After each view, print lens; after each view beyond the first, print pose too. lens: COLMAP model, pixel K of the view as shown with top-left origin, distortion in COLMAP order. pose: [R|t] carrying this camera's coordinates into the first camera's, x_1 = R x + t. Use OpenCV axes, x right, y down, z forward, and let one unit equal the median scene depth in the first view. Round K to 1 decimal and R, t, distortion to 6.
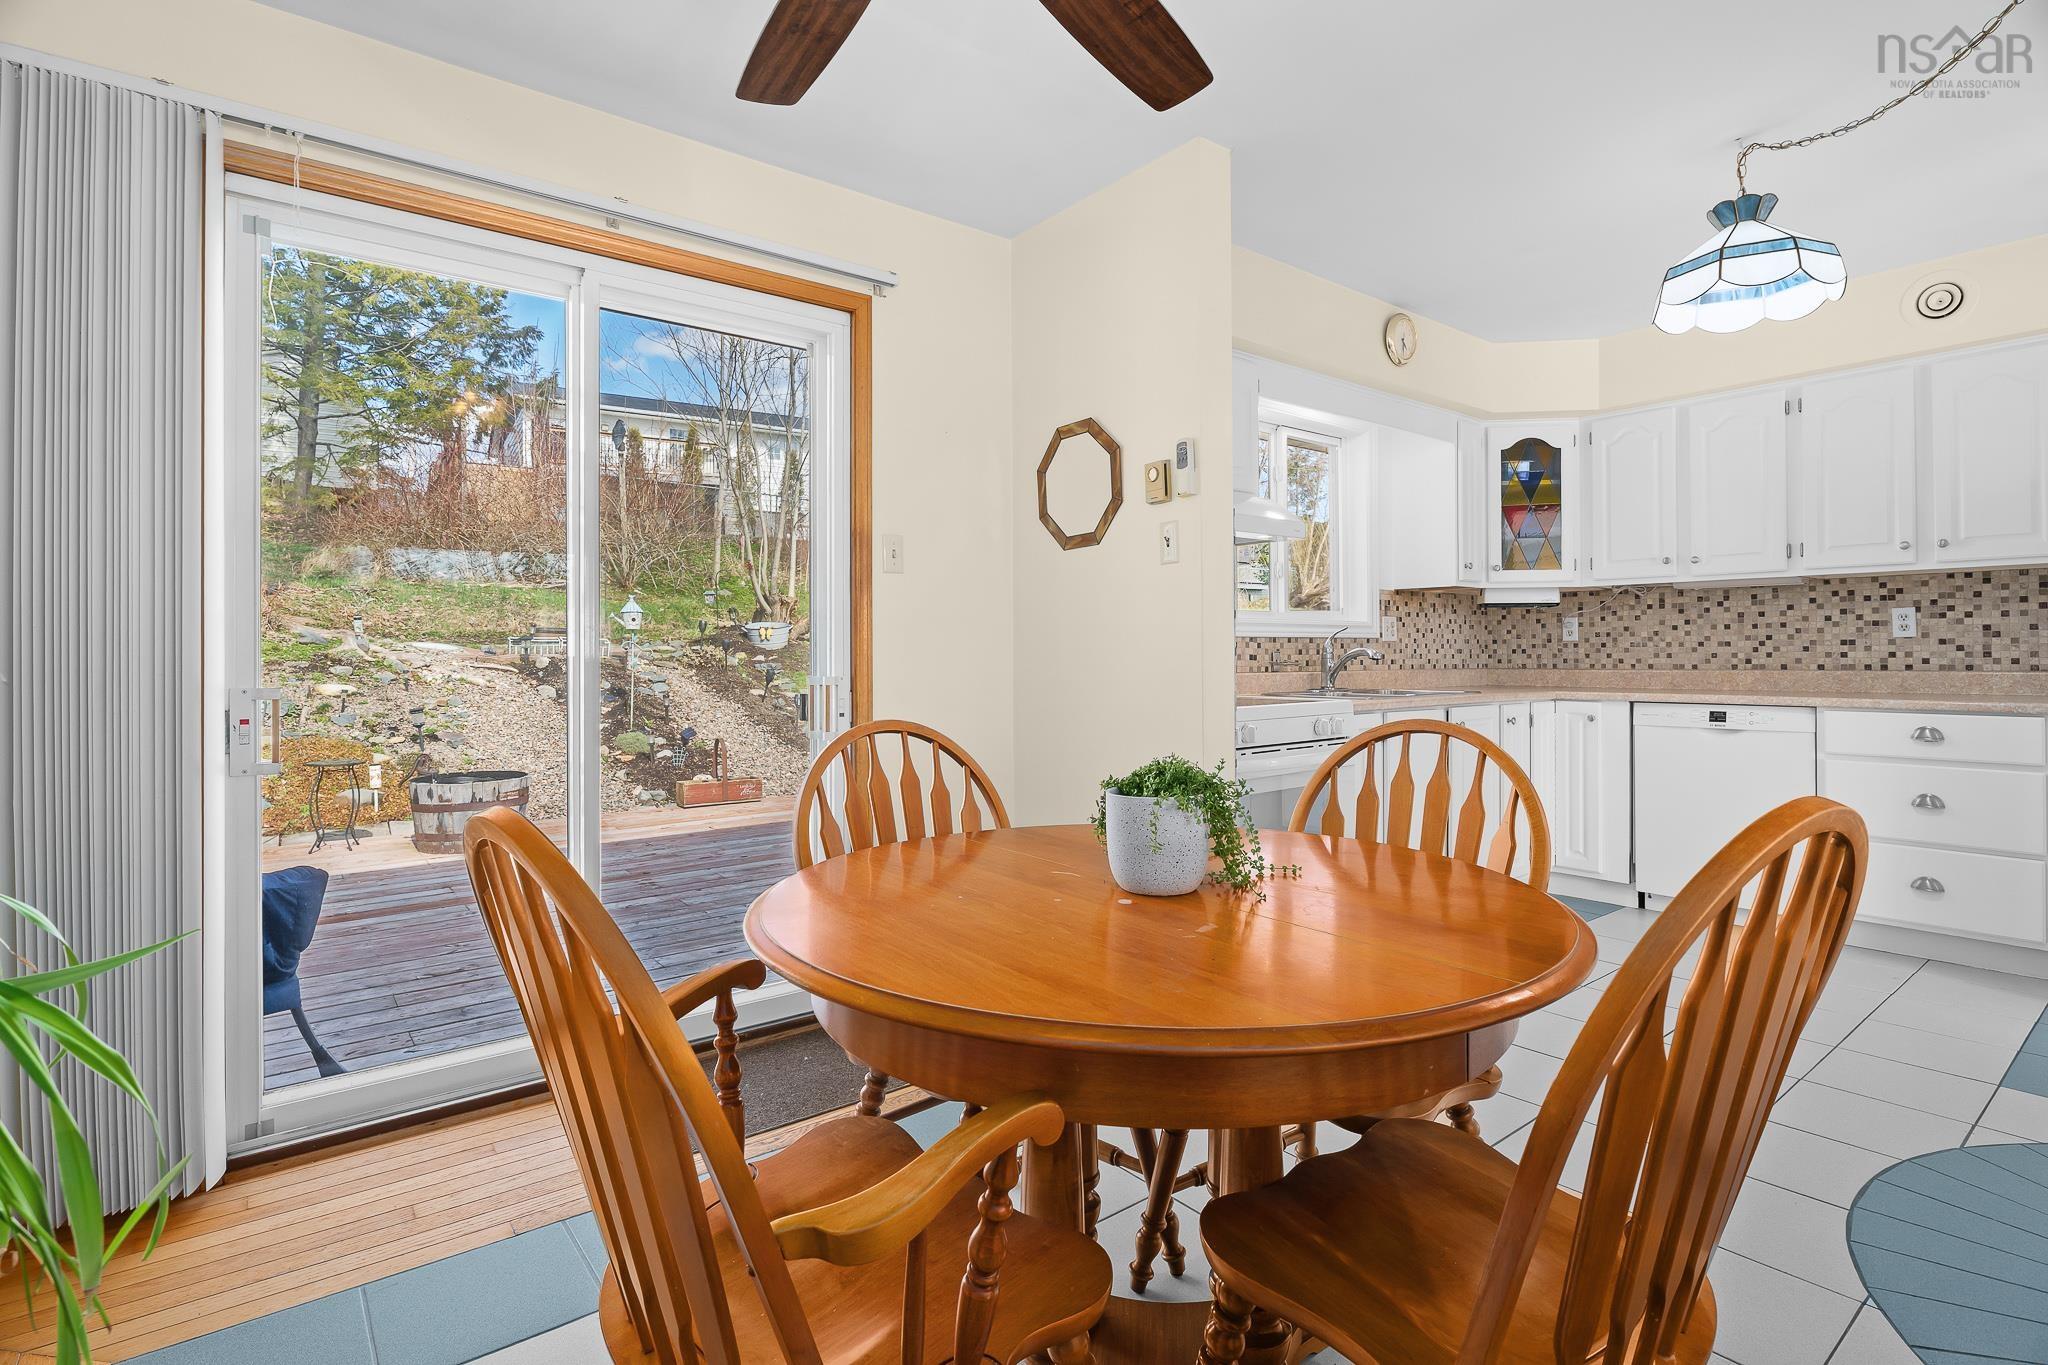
lens RADIAL K [[990.5, 0, 1026.8], [0, 990.5, 648.9], [0, 0, 1]] dist [-0.003035, -0.001344]
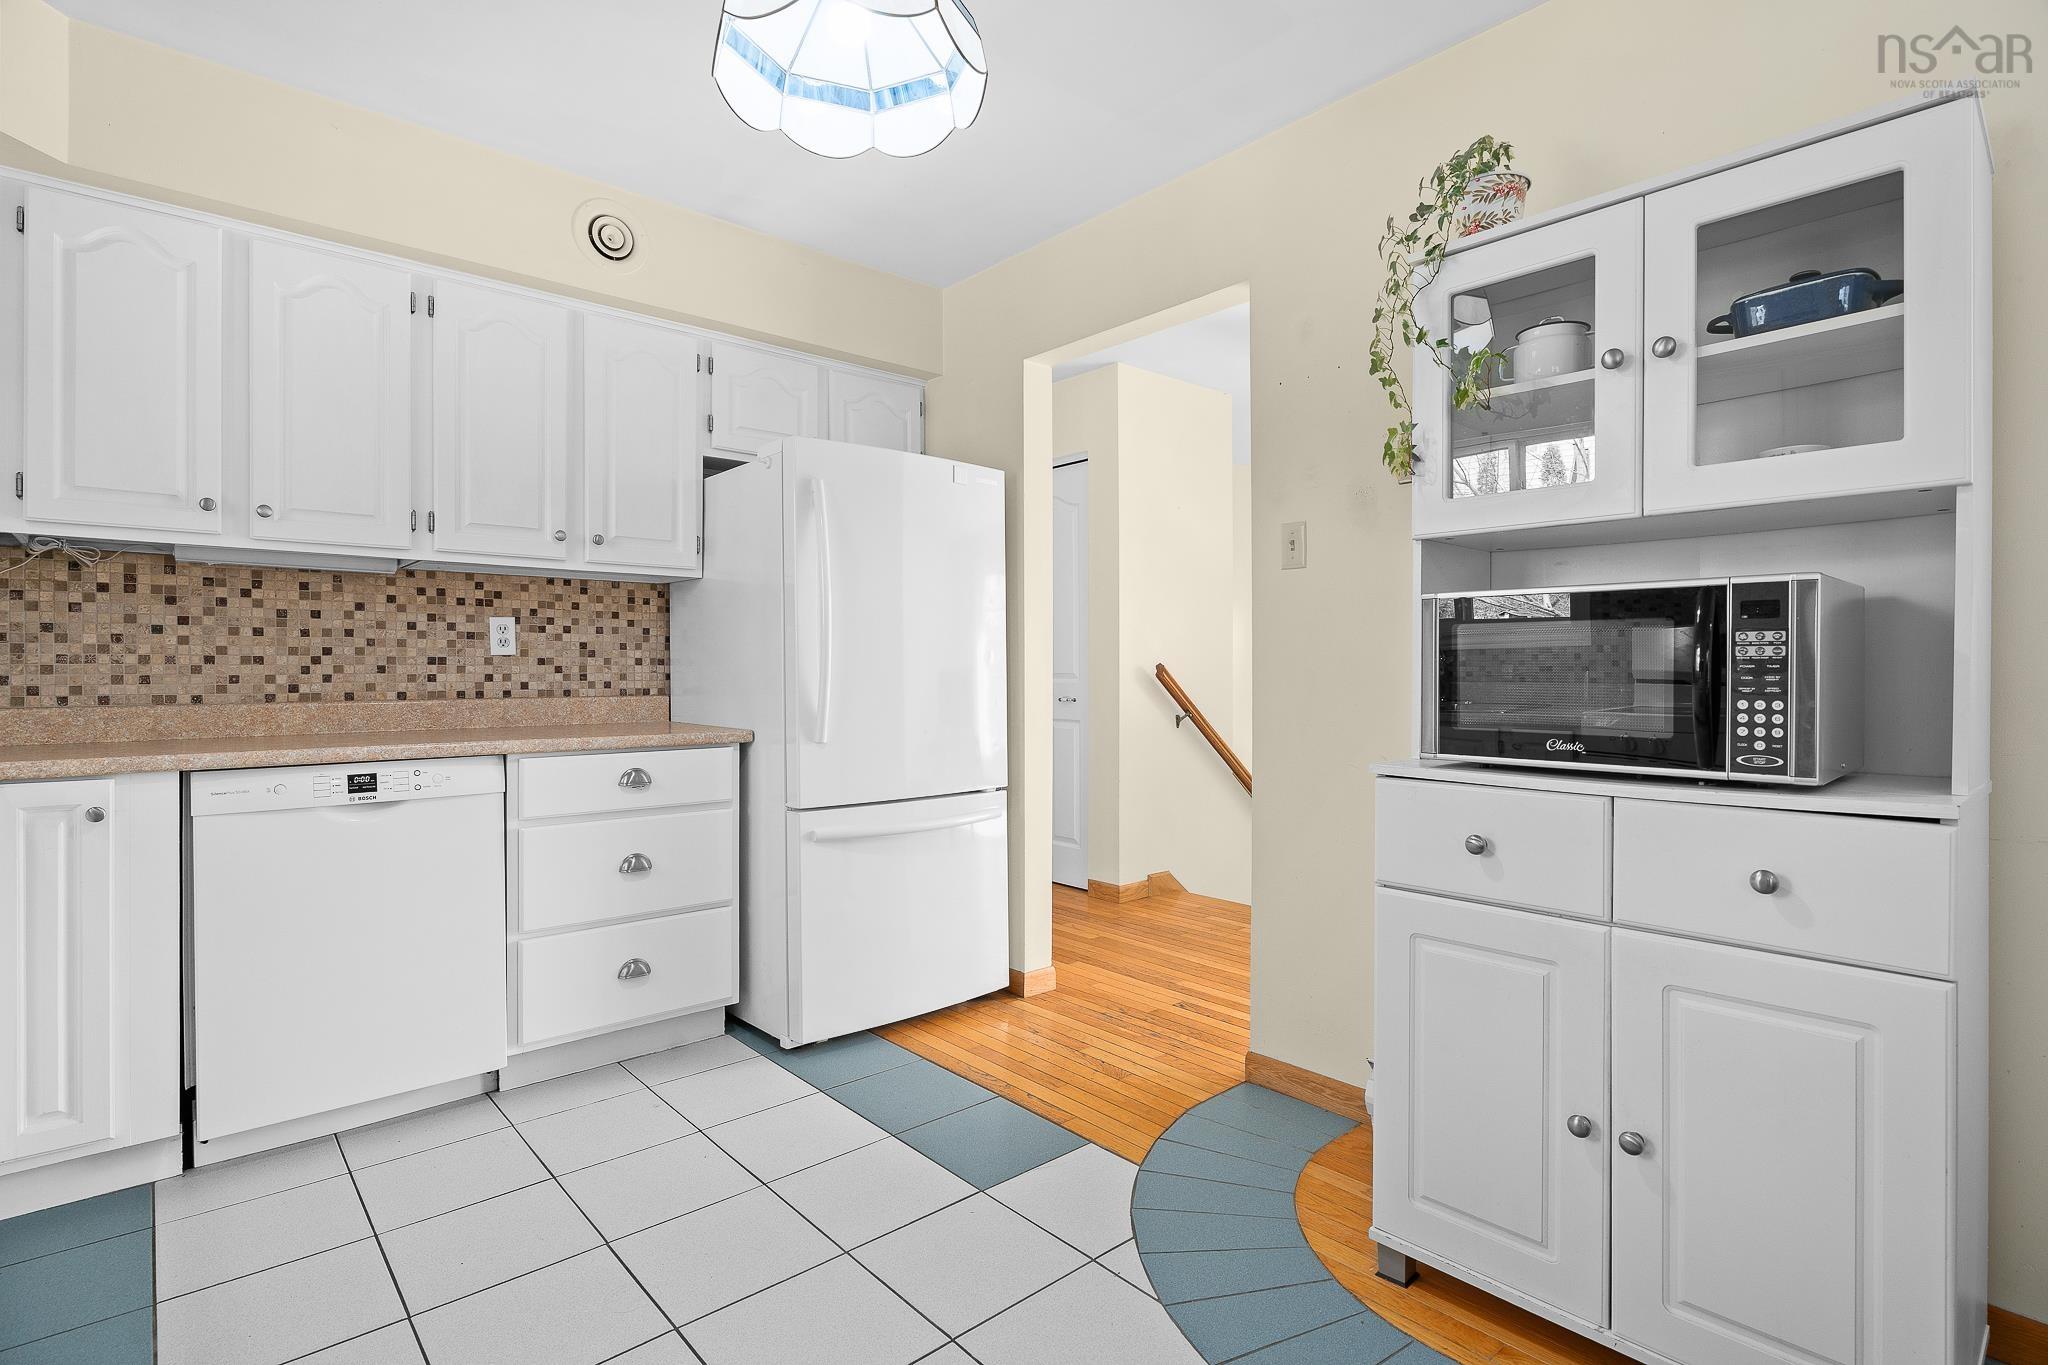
lens RADIAL K [[999.8, 0, 1020.5], [0, 999.8, 676.1], [0, 0, 1]] dist [-0.001985, -0.001431]
pose [[-0.050001, 0.001333, 0.998748, 0.079744], [-0.004123, 0.999990, -0.001541, 0.003761], [-0.998741, -0.004195, -0.049995, 0.586948]]
